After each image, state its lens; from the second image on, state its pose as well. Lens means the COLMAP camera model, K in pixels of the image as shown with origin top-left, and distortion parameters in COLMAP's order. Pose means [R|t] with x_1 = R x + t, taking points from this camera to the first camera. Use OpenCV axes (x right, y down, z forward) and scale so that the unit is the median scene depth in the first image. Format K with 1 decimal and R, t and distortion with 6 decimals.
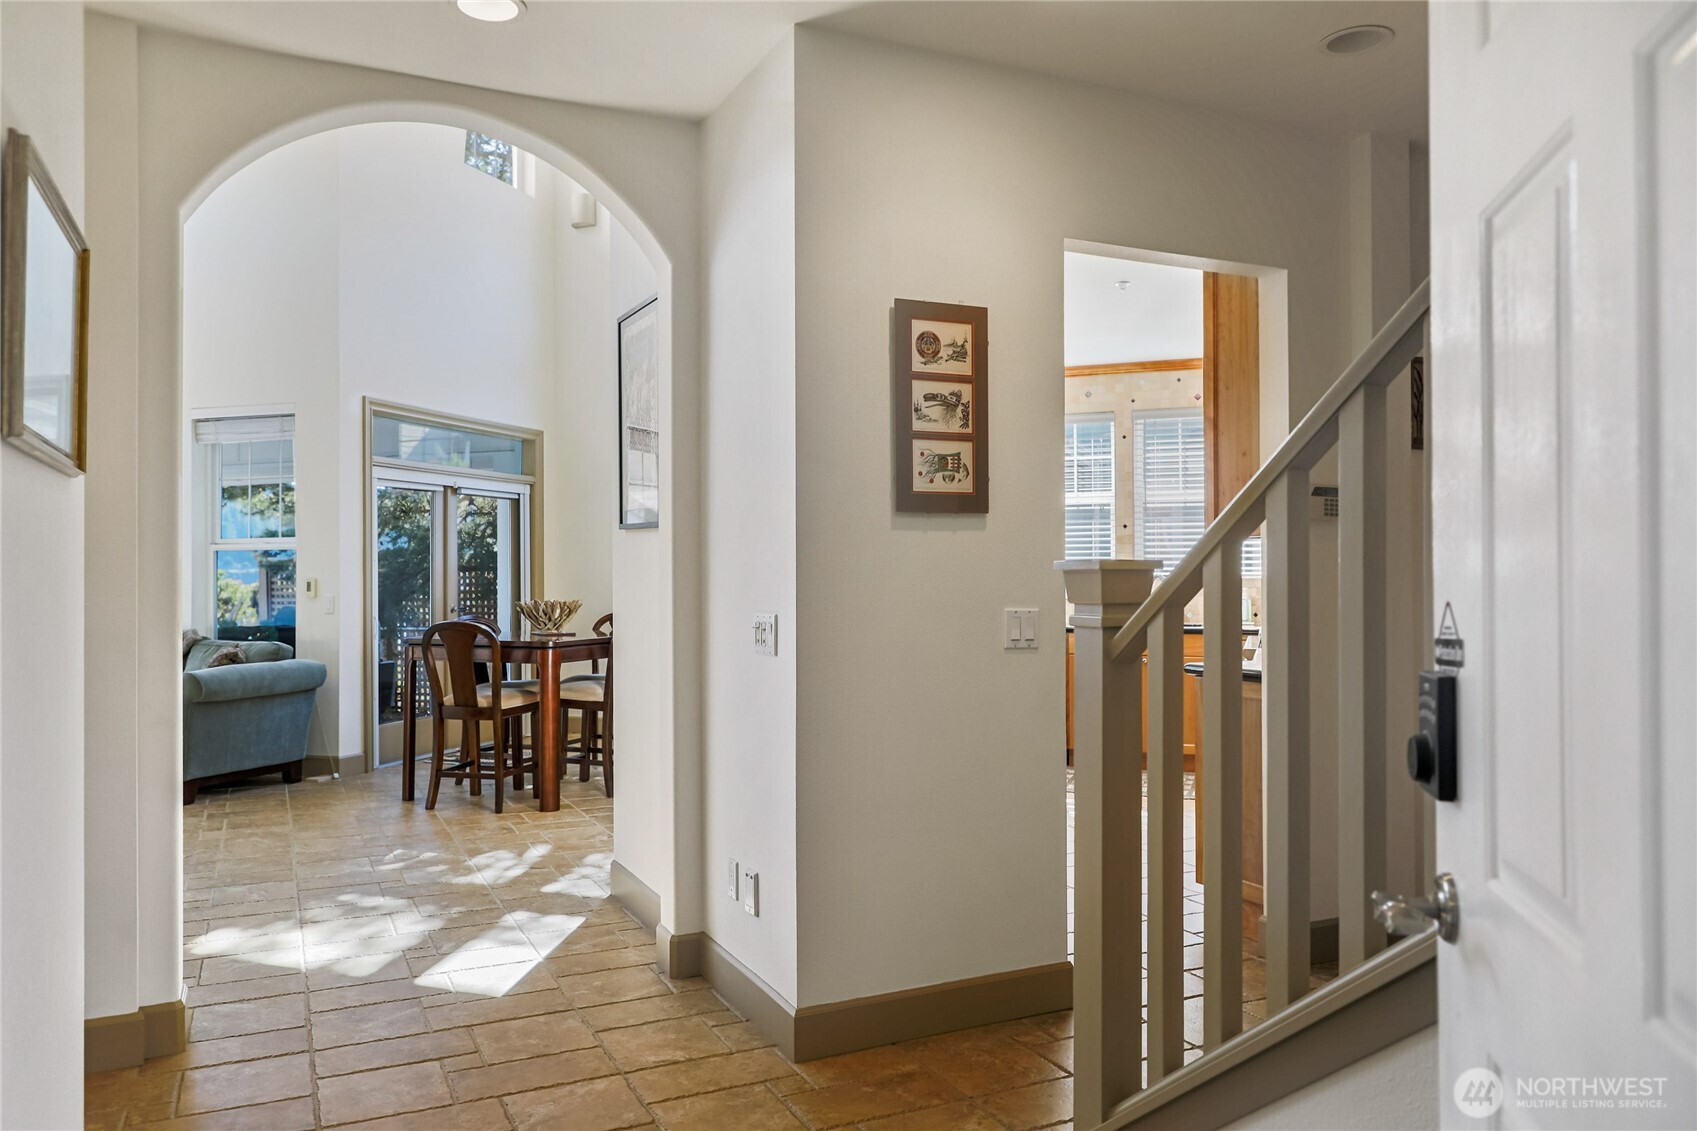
lens RADIAL K [[1218.7, 0, 853.0], [0, 1218.7, 575.1], [0, 0, 1]] dist [0.000580, -0.008355]
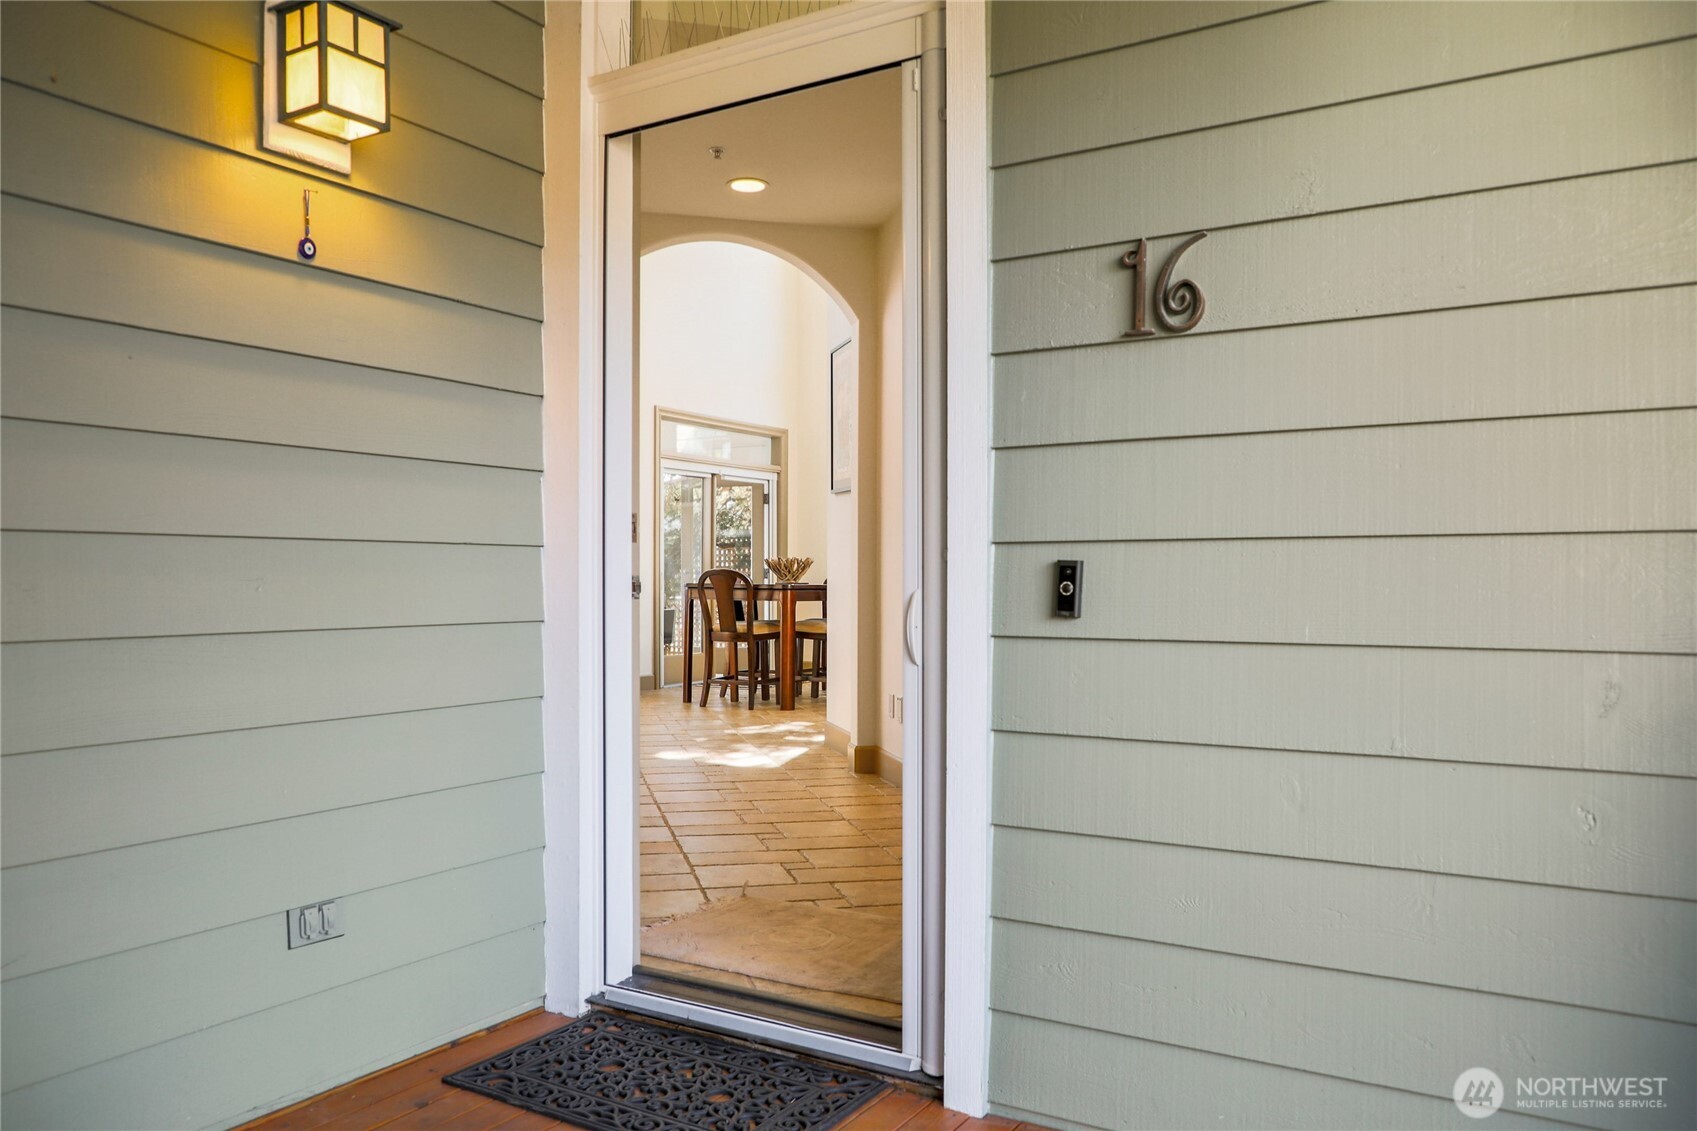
lens RADIAL K [[1218.7, 0, 840.4], [0, 1218.7, 571.4], [0, 0, 1]] dist [0.000580, -0.008355]
pose [[0.977738, 0.004361, -0.209782, 0.087301], [-0.004115, 0.999990, 0.001608, 0.036024], [0.209787, -0.000709, 0.977747, -0.295925]]
